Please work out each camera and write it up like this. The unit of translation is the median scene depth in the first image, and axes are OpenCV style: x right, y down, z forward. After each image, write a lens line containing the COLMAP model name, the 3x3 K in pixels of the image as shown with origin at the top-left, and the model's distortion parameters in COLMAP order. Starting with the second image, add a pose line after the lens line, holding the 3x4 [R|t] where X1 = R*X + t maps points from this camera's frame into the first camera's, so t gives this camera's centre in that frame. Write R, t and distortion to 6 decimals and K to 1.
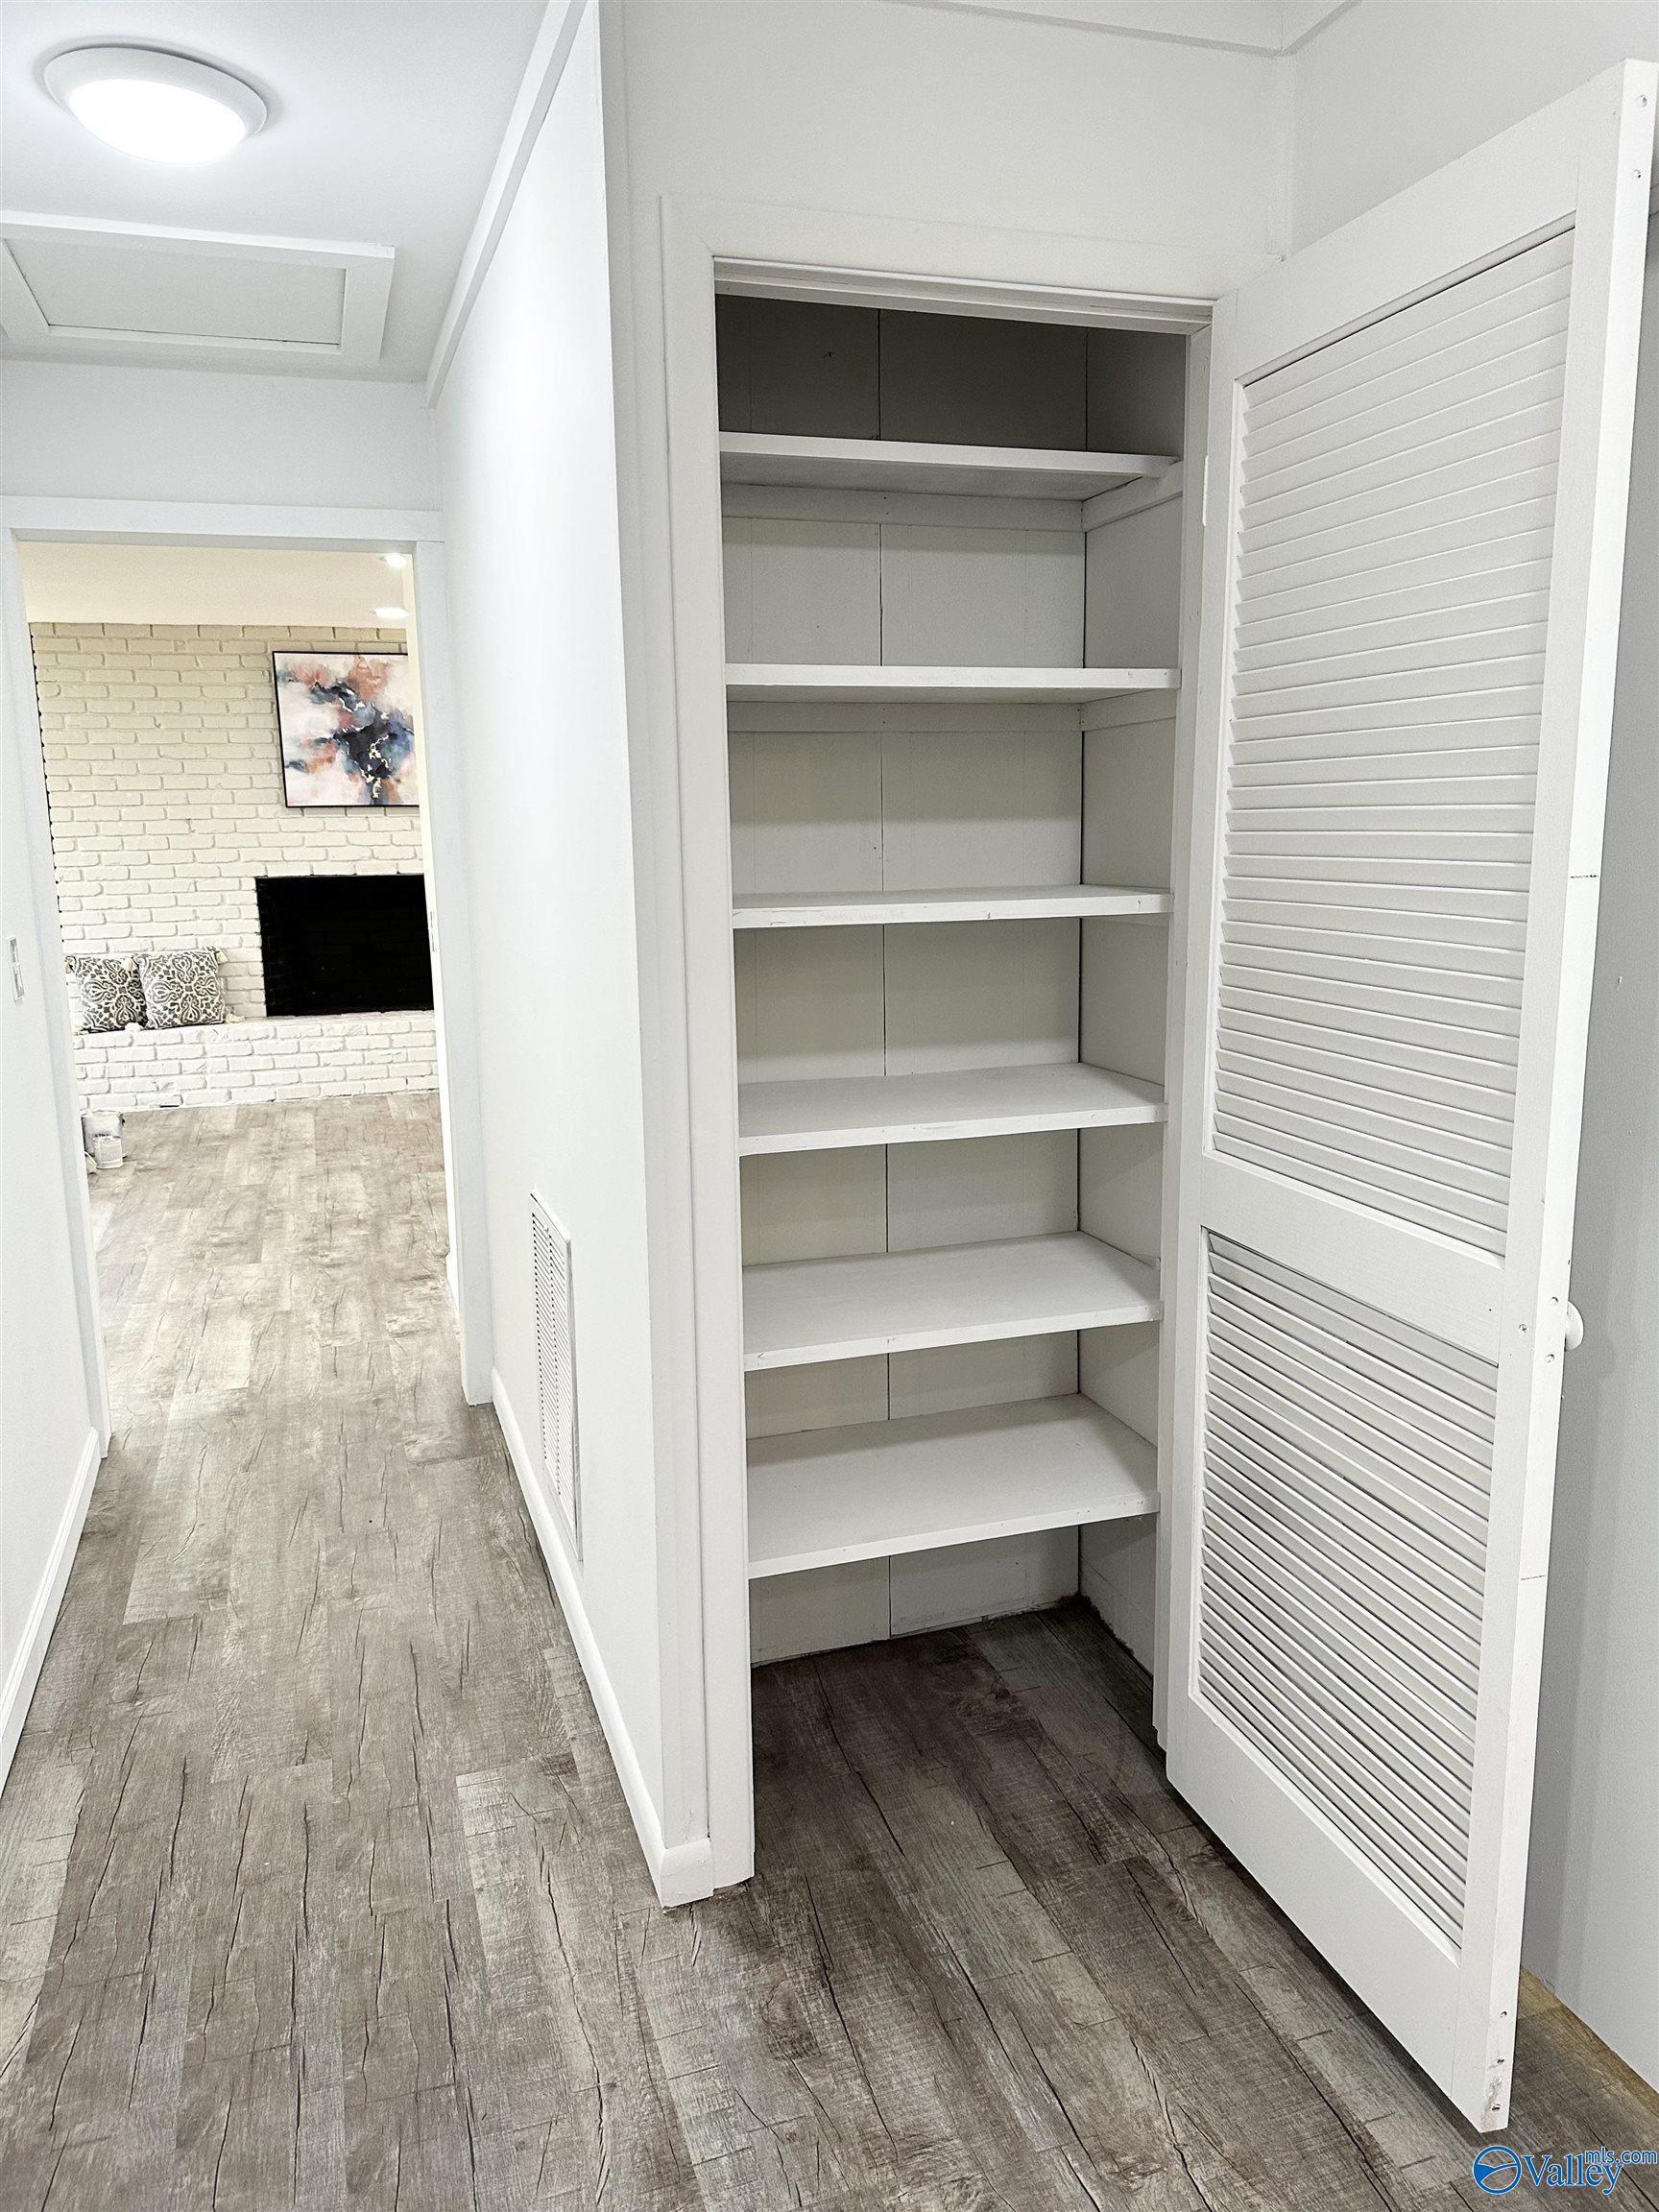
lens RADIAL K [[1546.1, 0, 843.7], [0, 1546.1, 1119.0], [0, 0, 1]] dist [0.009881, -0.002290]
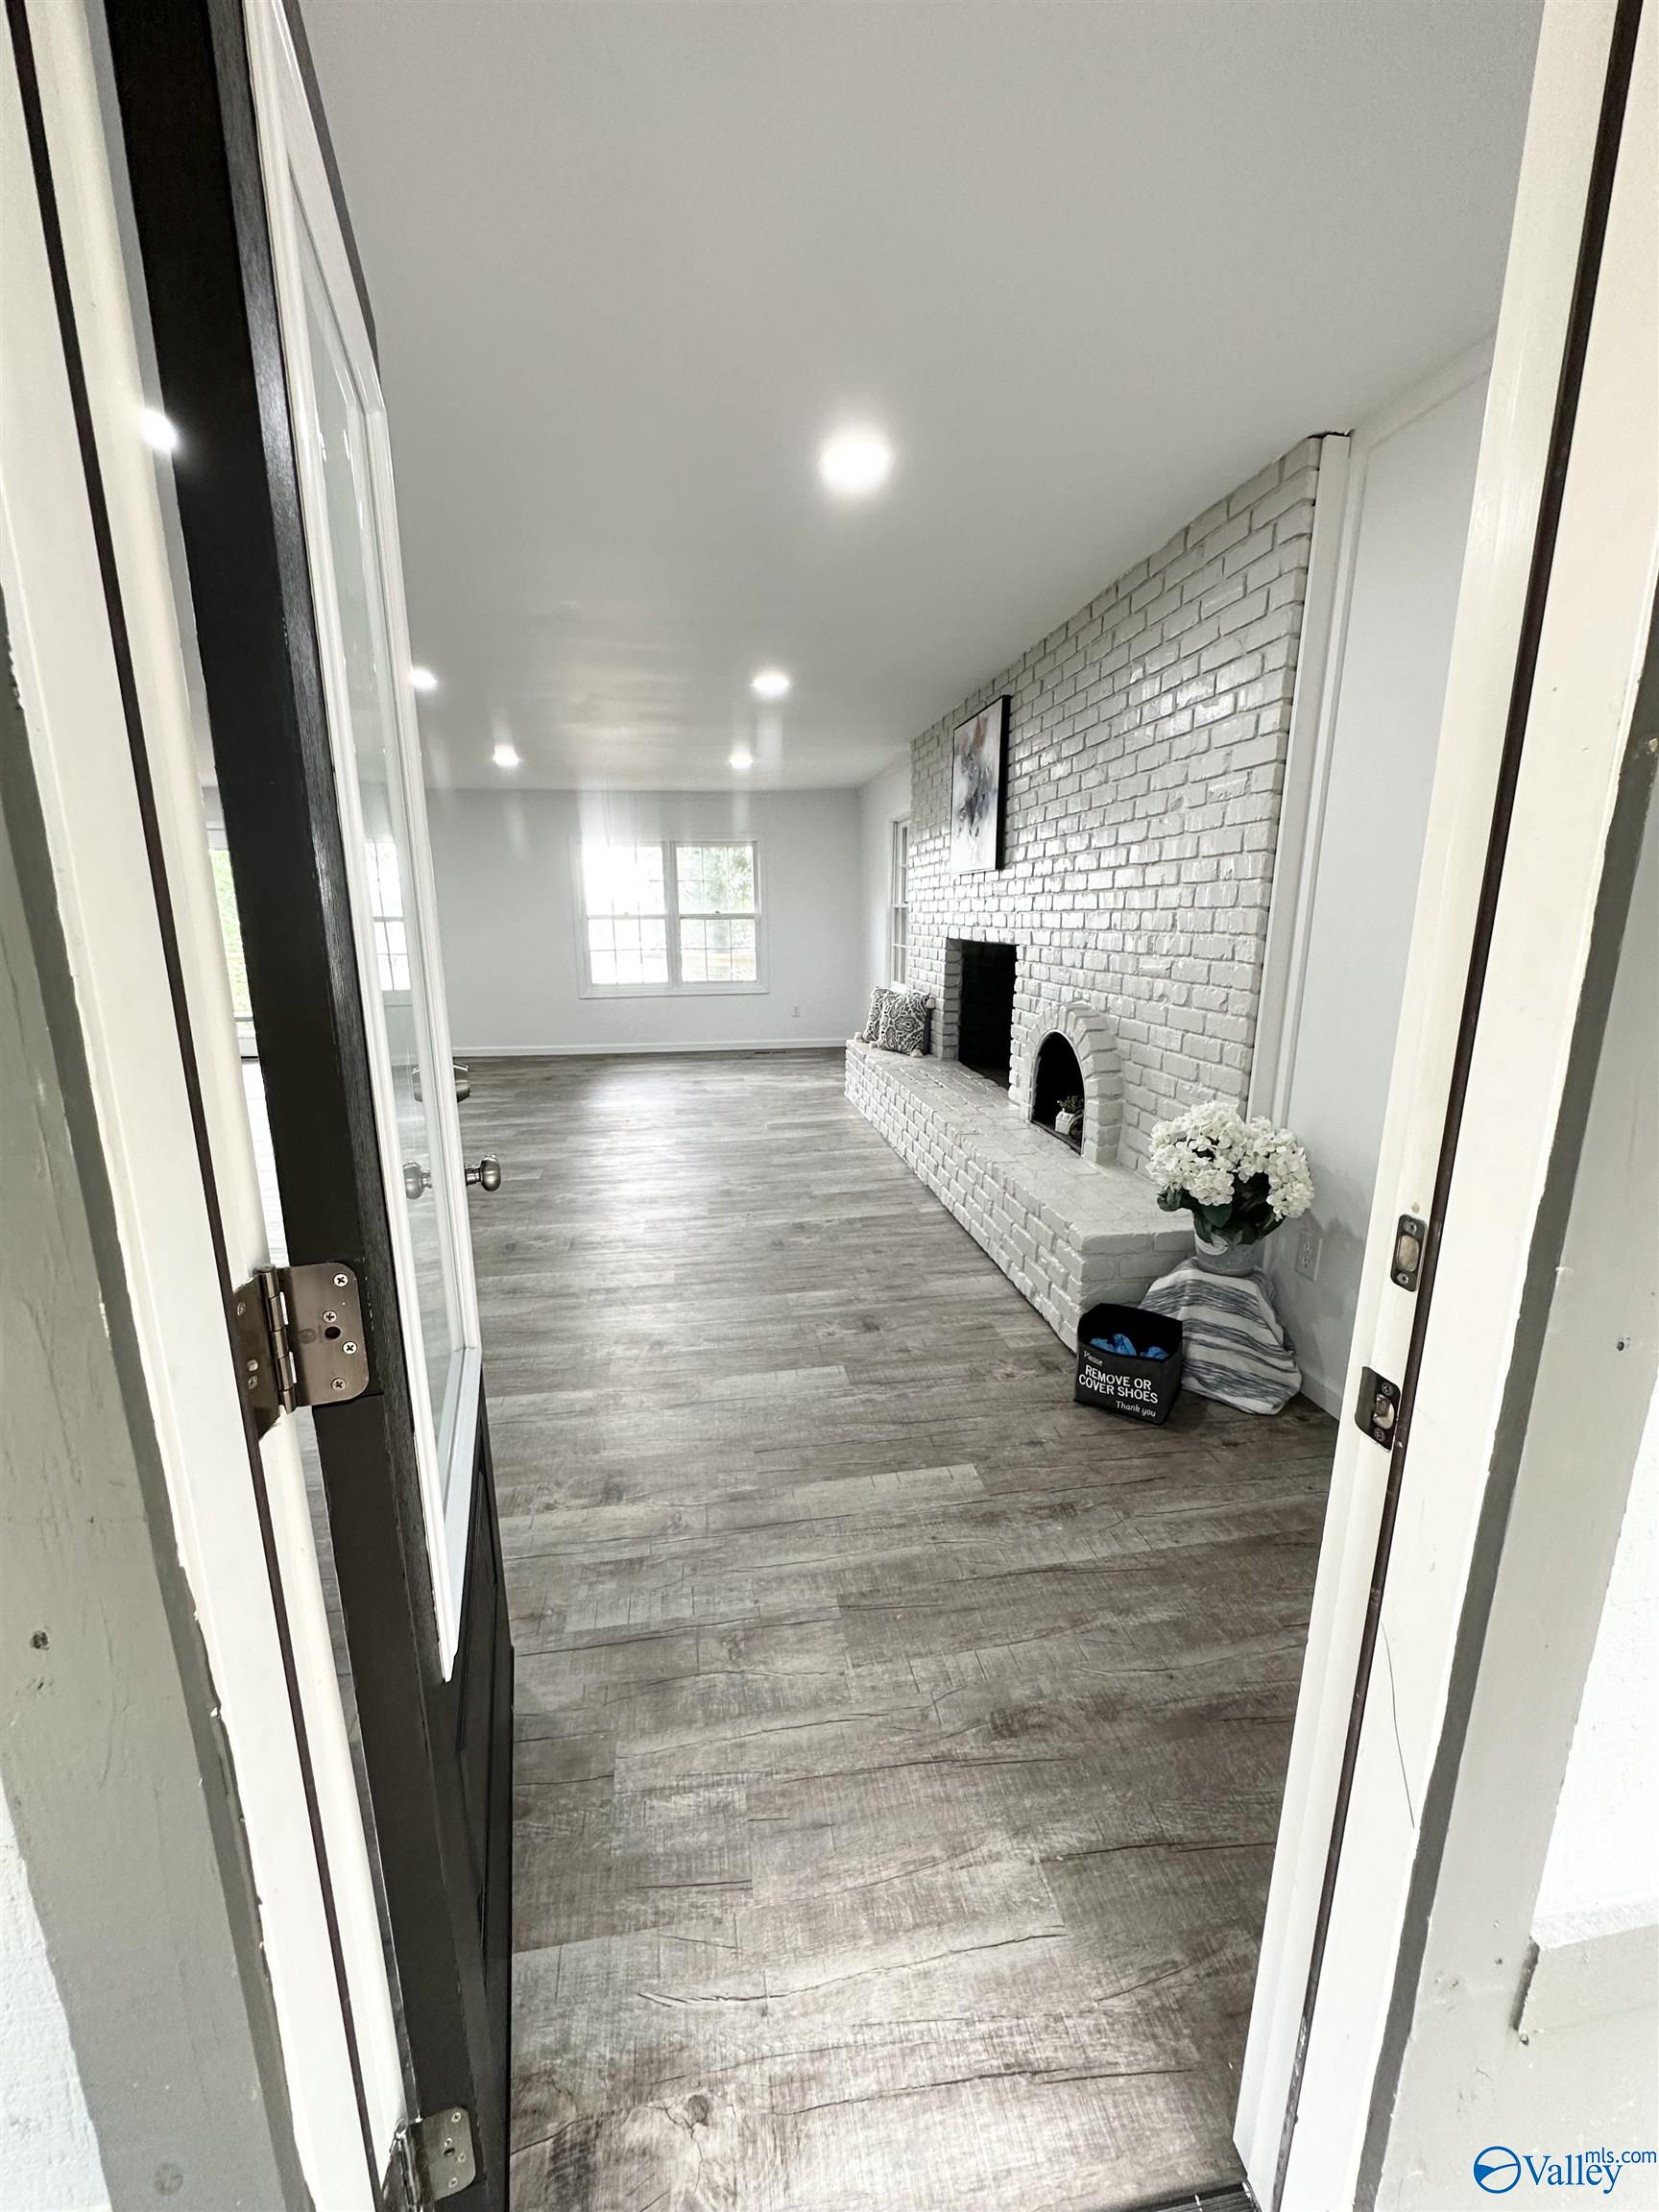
lens RADIAL K [[880.7, 0, 828.8], [0, 880.7, 1113.1], [0, 0, 1]] dist [-0.003348, 0.001289]
pose [[-0.156204, 0.241002, -0.957872, 0.292739], [-0.168692, 0.949018, 0.266284, -0.193461], [0.973213, 0.203180, -0.107585, 1.019731]]
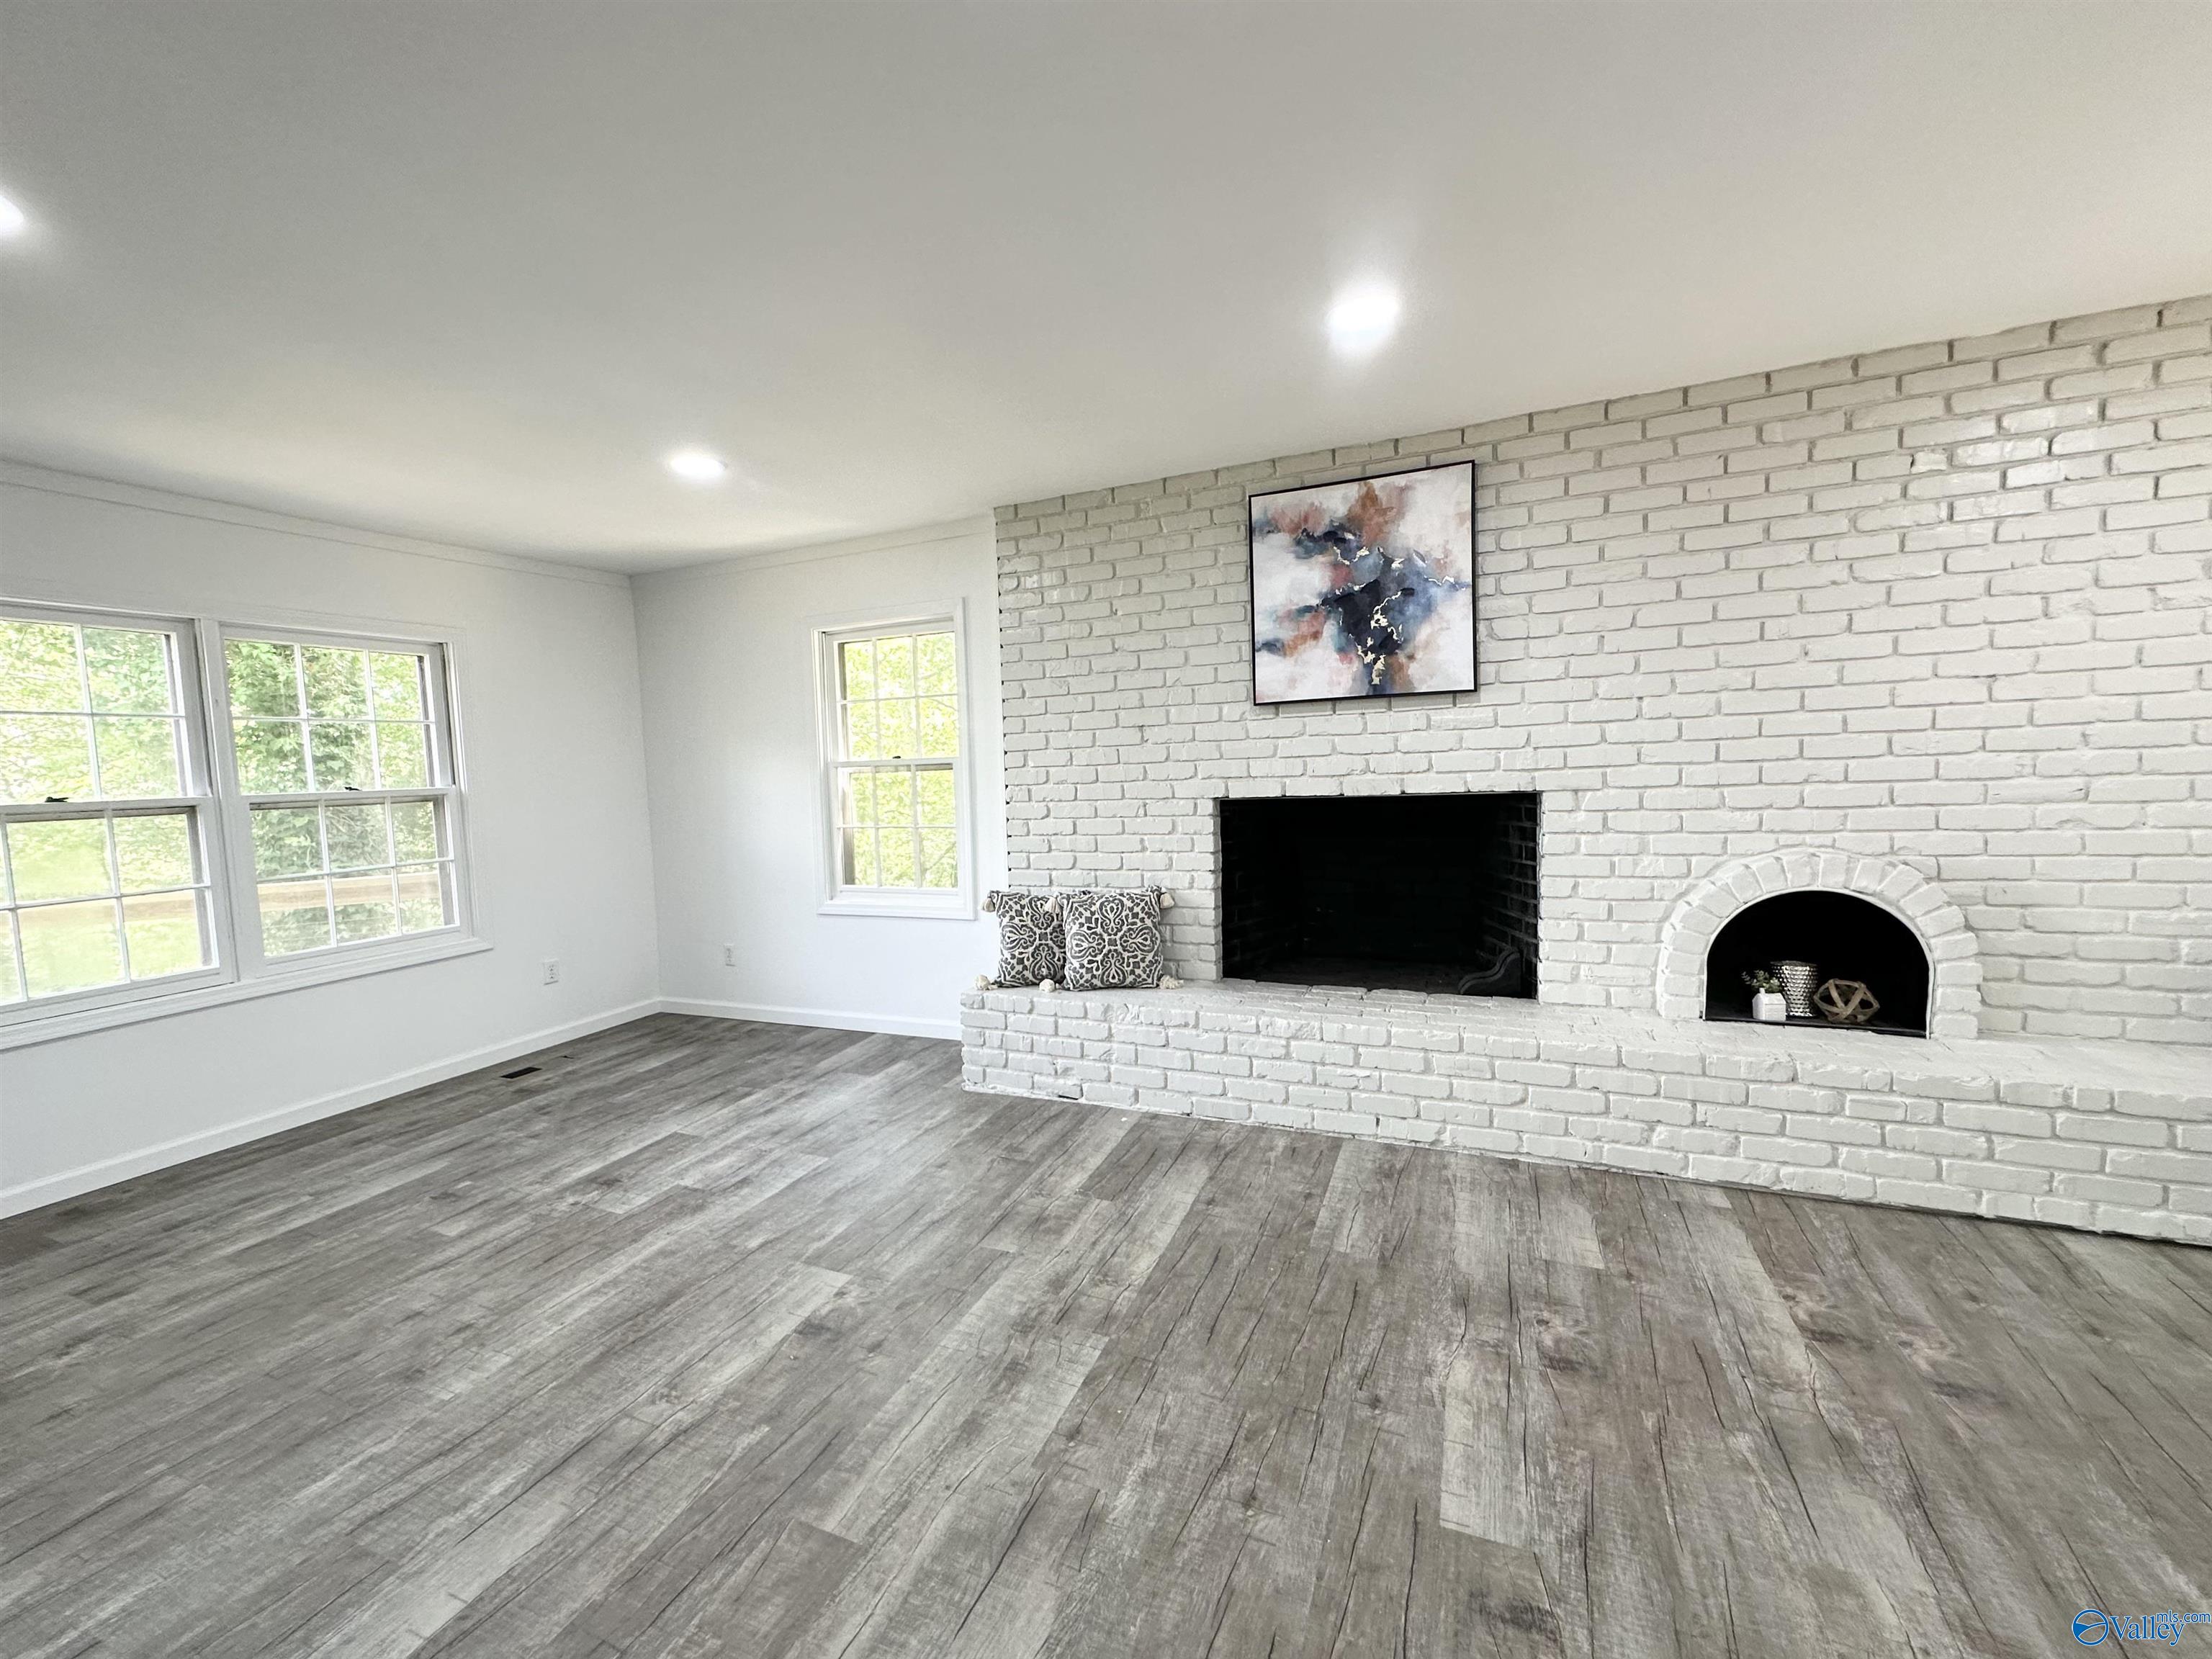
lens RADIAL K [[880.7, 0, 1112.7], [0, 880.7, 839.8], [0, 0, 1]] dist [-0.003348, 0.001289]
pose [[0.753590, 0.043553, -0.655900, -0.134528], [-0.100038, 0.993779, -0.048949, -0.110753], [0.649688, 0.102502, 0.753259, 0.649776]]
